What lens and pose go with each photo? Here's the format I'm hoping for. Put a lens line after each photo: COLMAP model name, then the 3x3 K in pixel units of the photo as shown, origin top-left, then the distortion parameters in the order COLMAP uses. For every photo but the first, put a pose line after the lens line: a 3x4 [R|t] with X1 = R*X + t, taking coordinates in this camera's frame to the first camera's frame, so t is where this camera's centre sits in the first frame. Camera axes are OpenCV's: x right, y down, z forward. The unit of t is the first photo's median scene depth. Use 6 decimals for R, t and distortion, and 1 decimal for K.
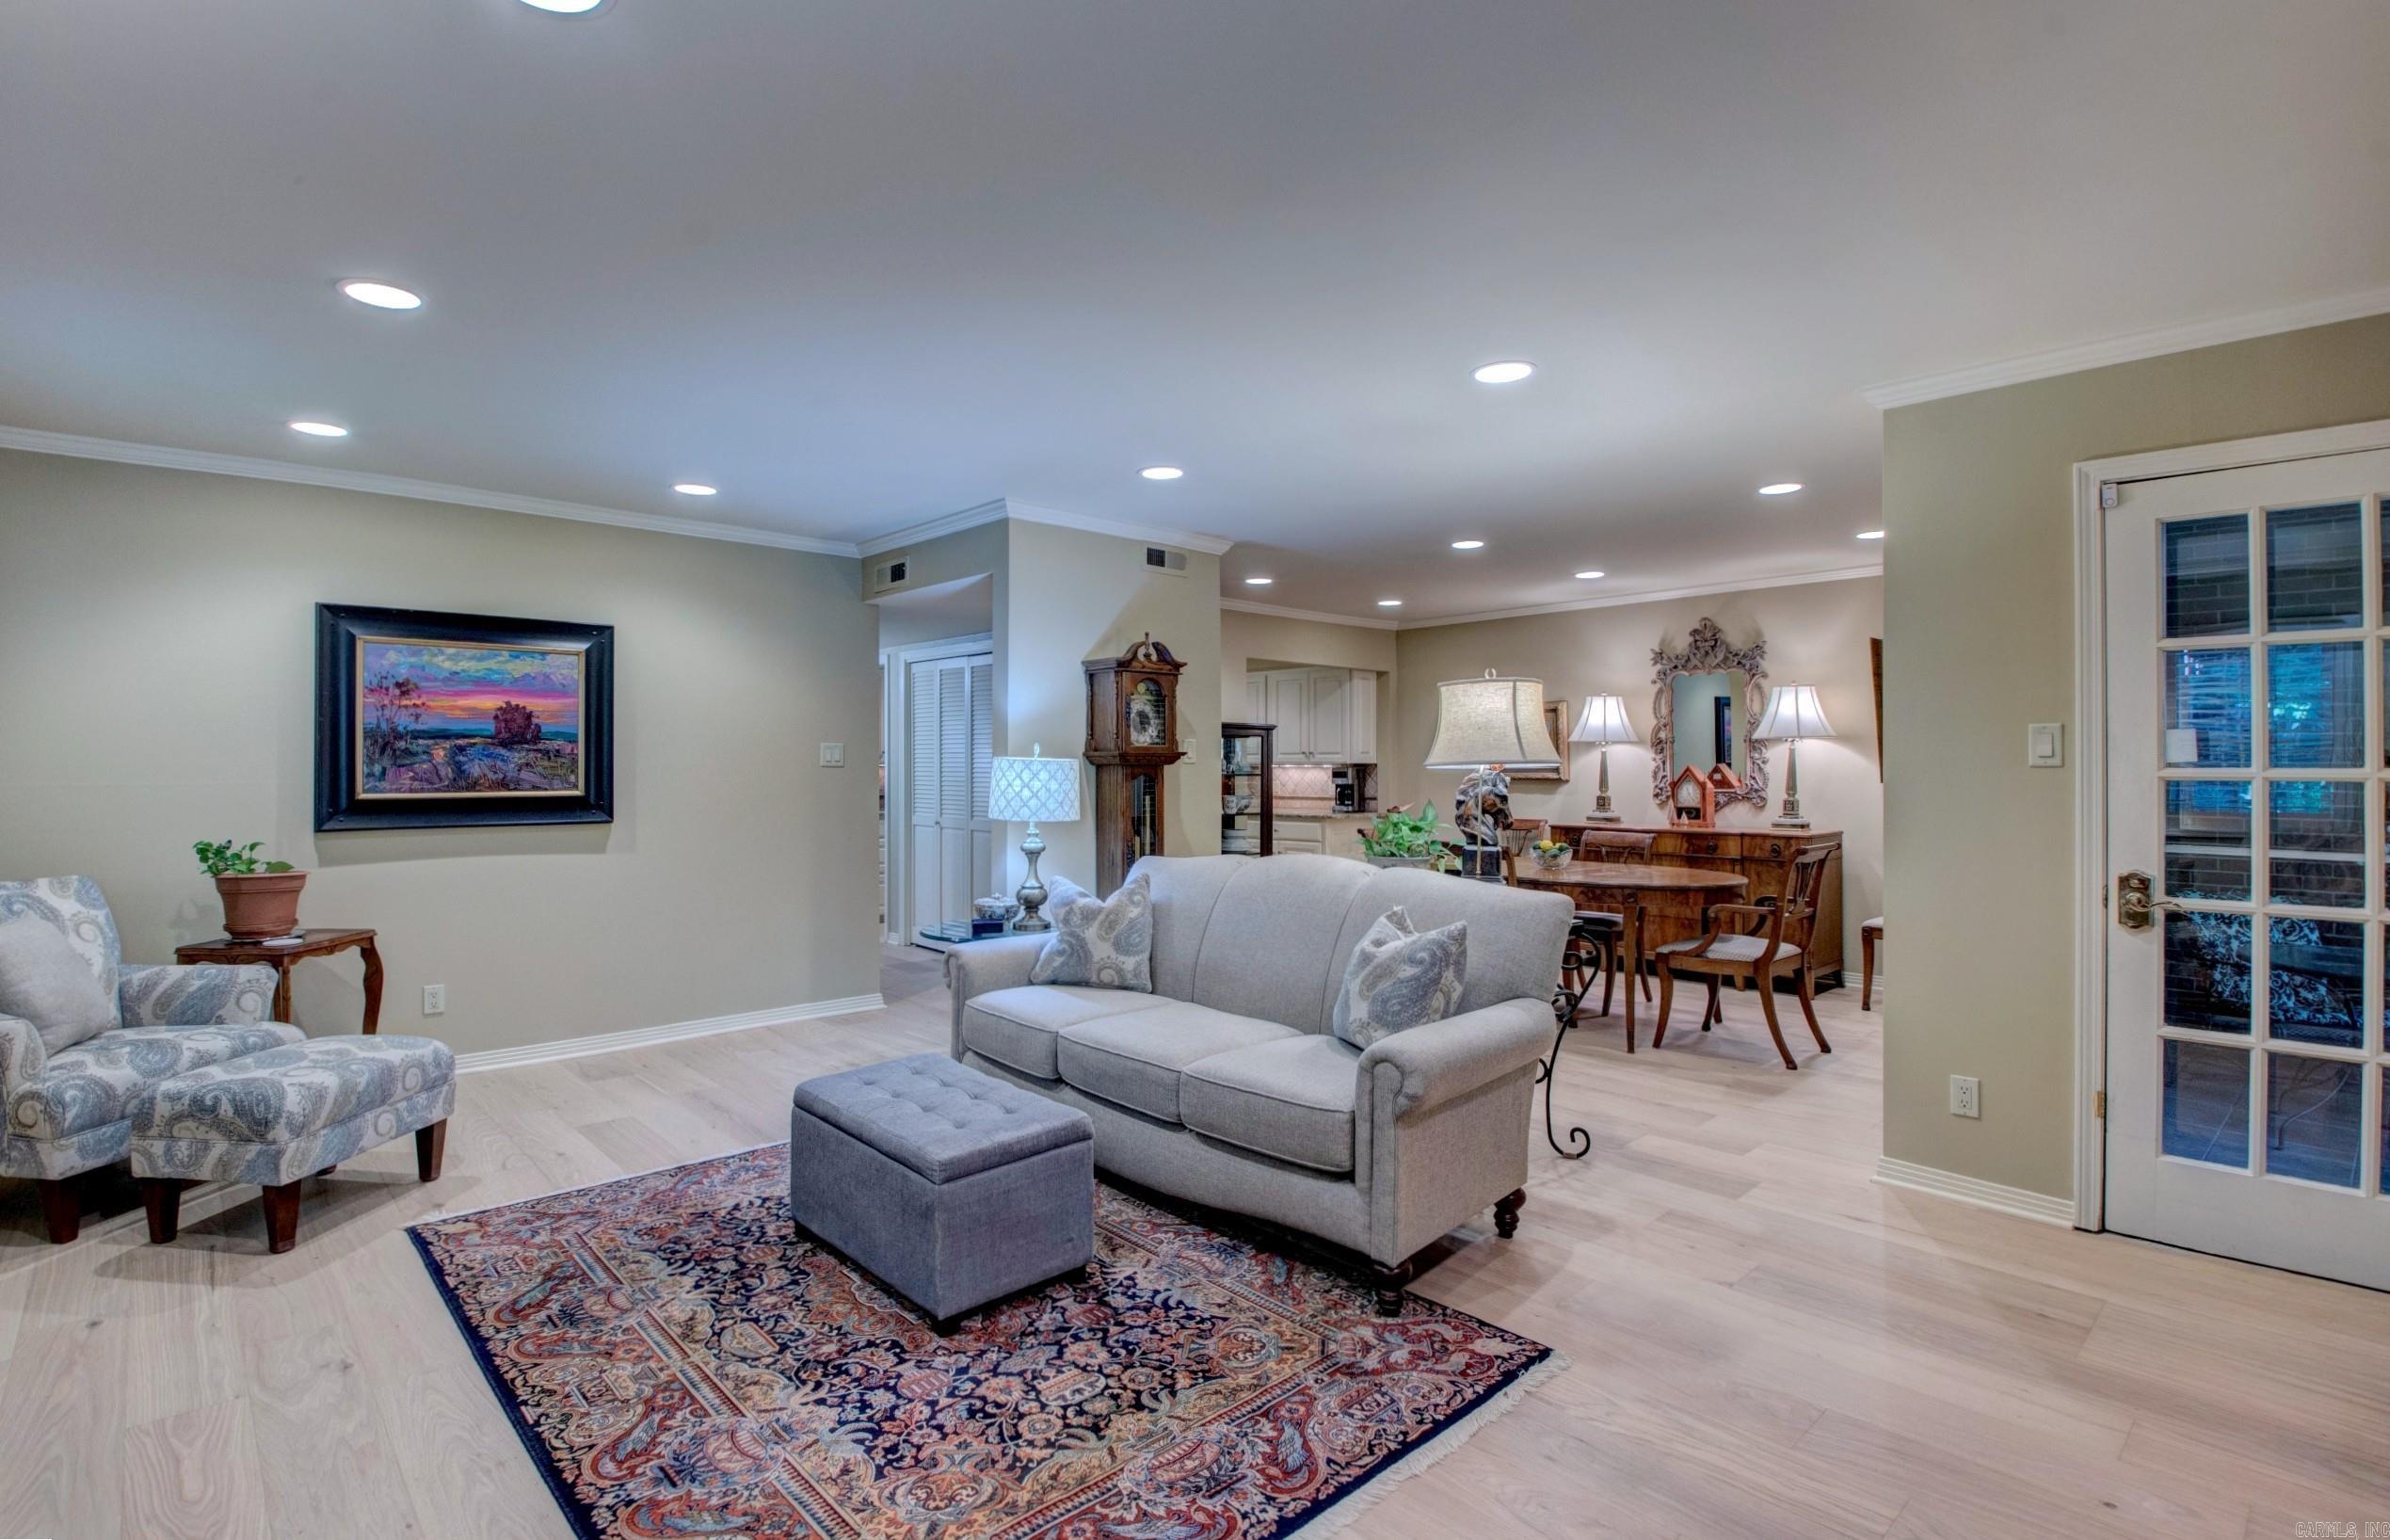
lens RADIAL K [[1105.0, 0, 1181.6], [0, 1105.0, 757.6], [0, 0, 1]] dist [0.000391, -0.012870]
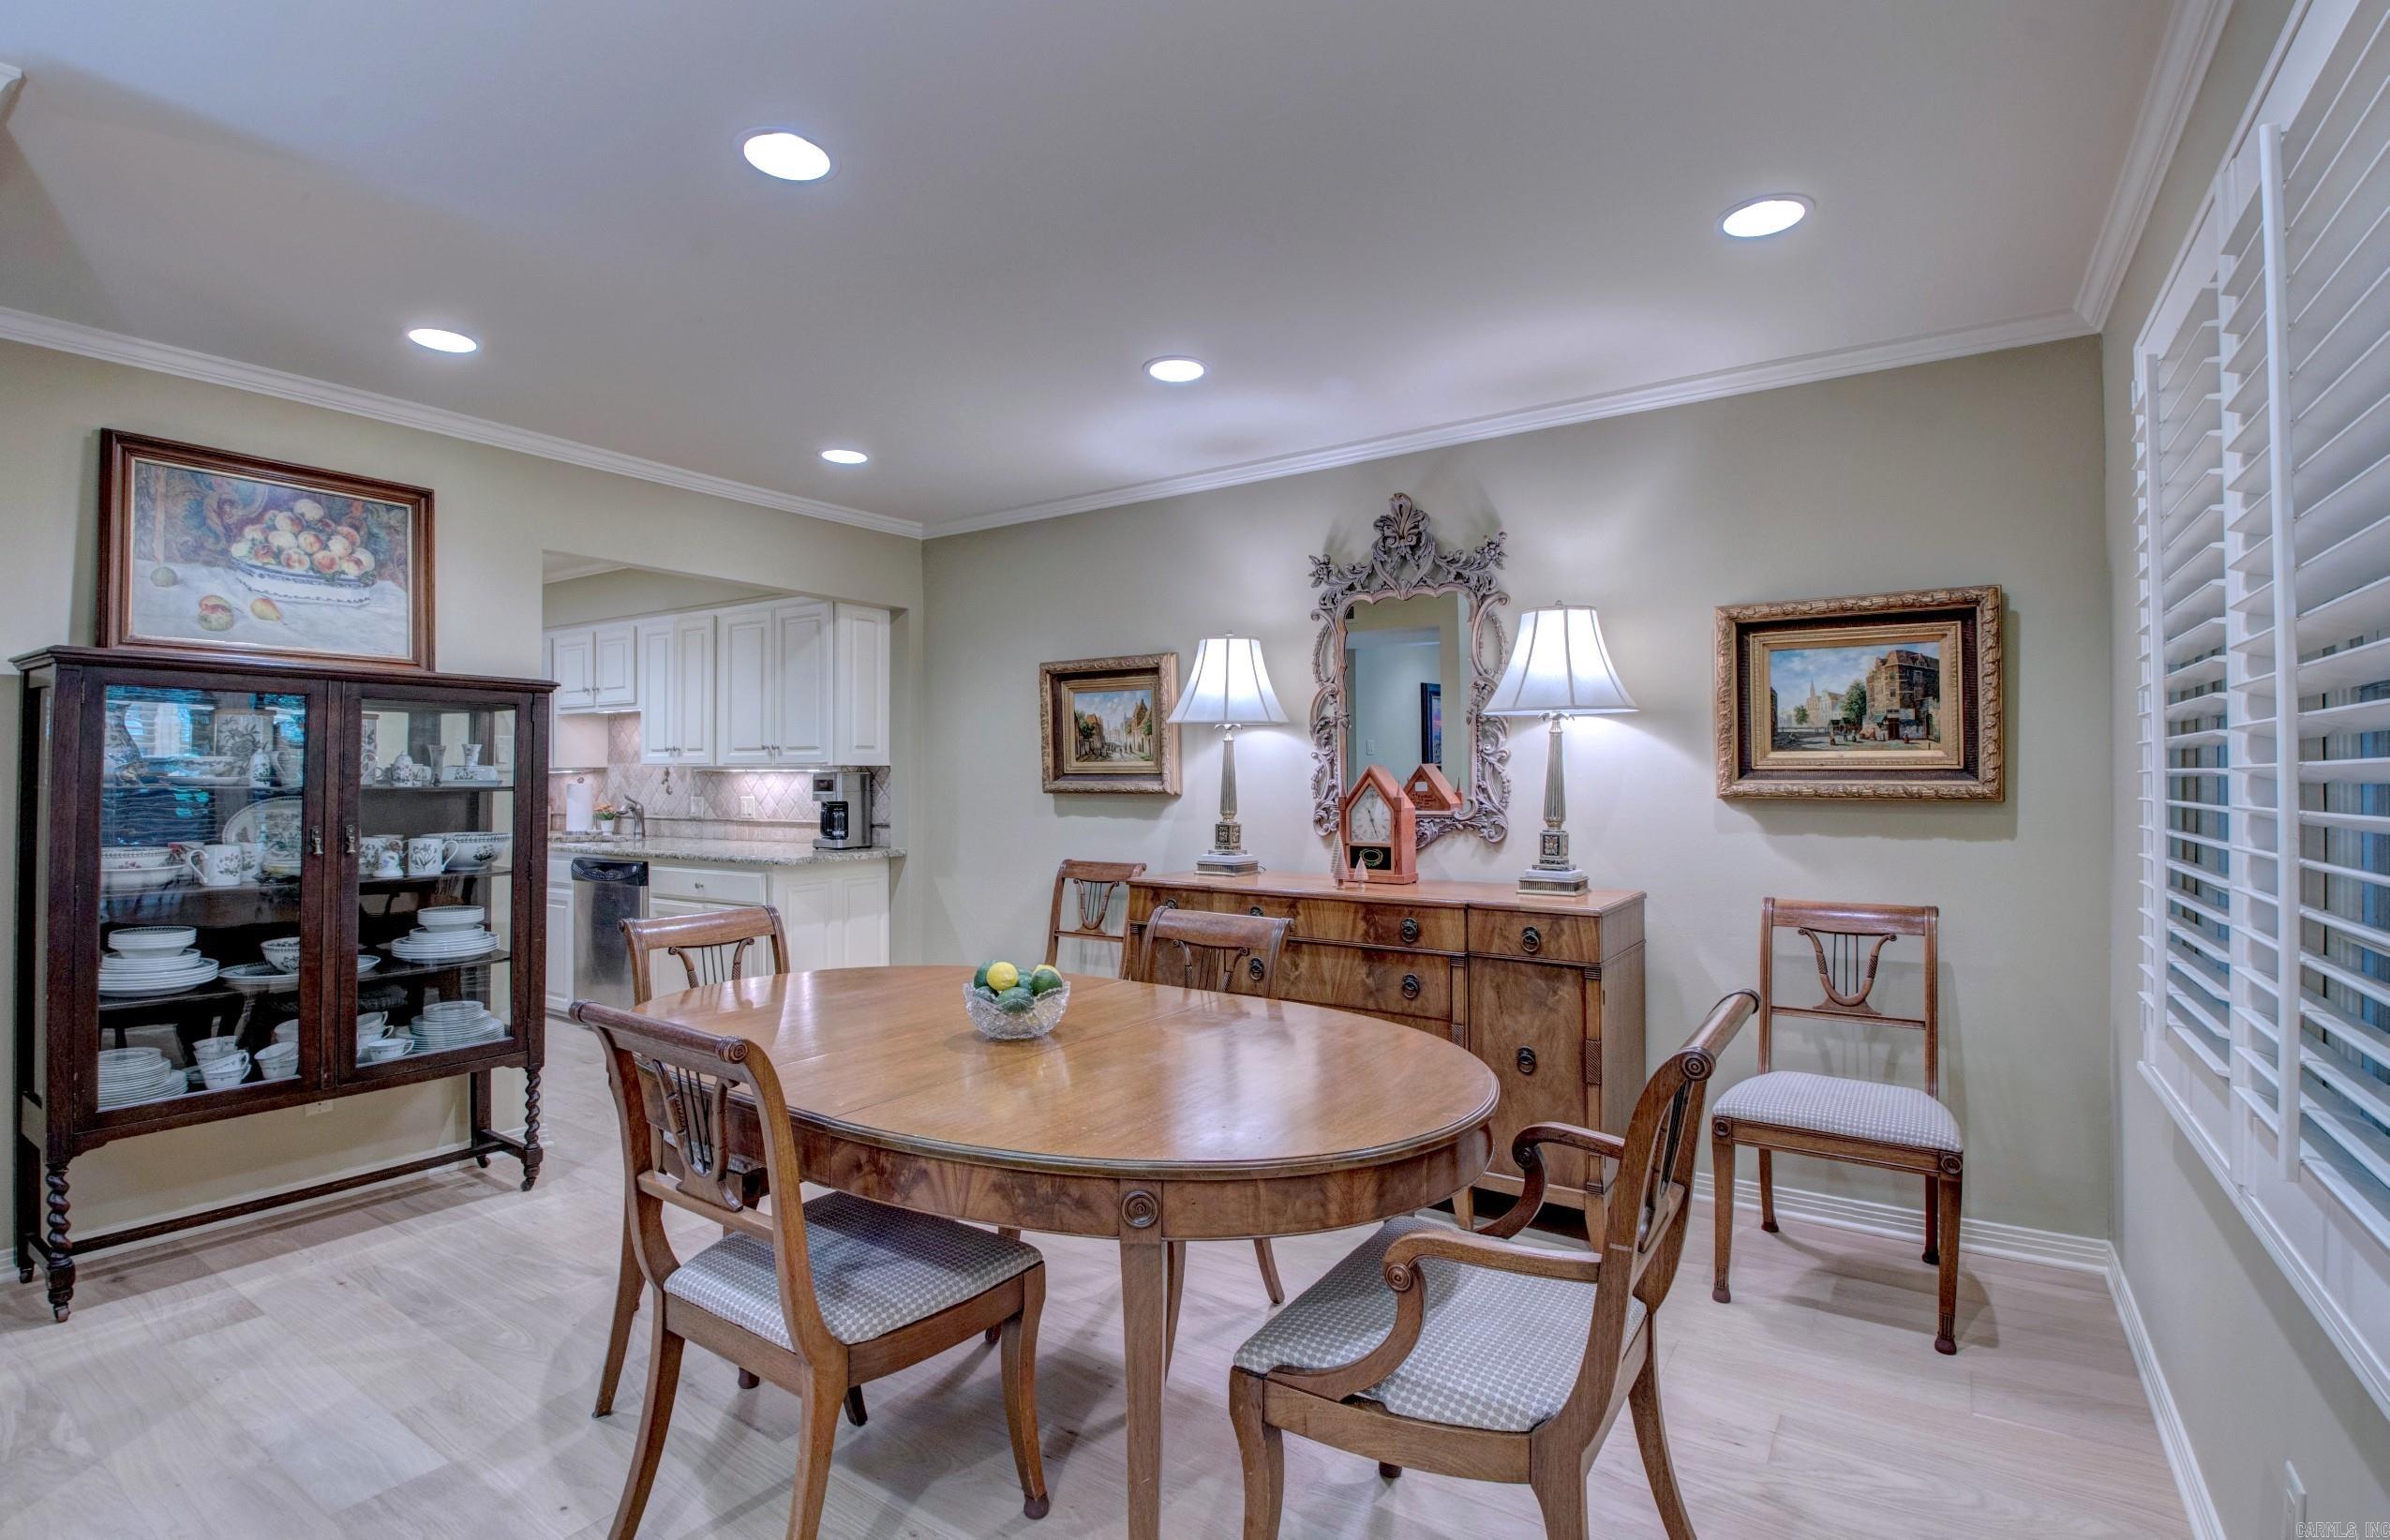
lens RADIAL K [[1105.0, 0, 1197.4], [0, 1105.0, 758.3], [0, 0, 1]] dist [0.000391, -0.012870]
pose [[0.969365, 0.000862, 0.245622, 0.246243], [0.000363, 0.999988, -0.004943, 0.005613], [-0.245623, 0.004881, 0.969353, 0.502766]]
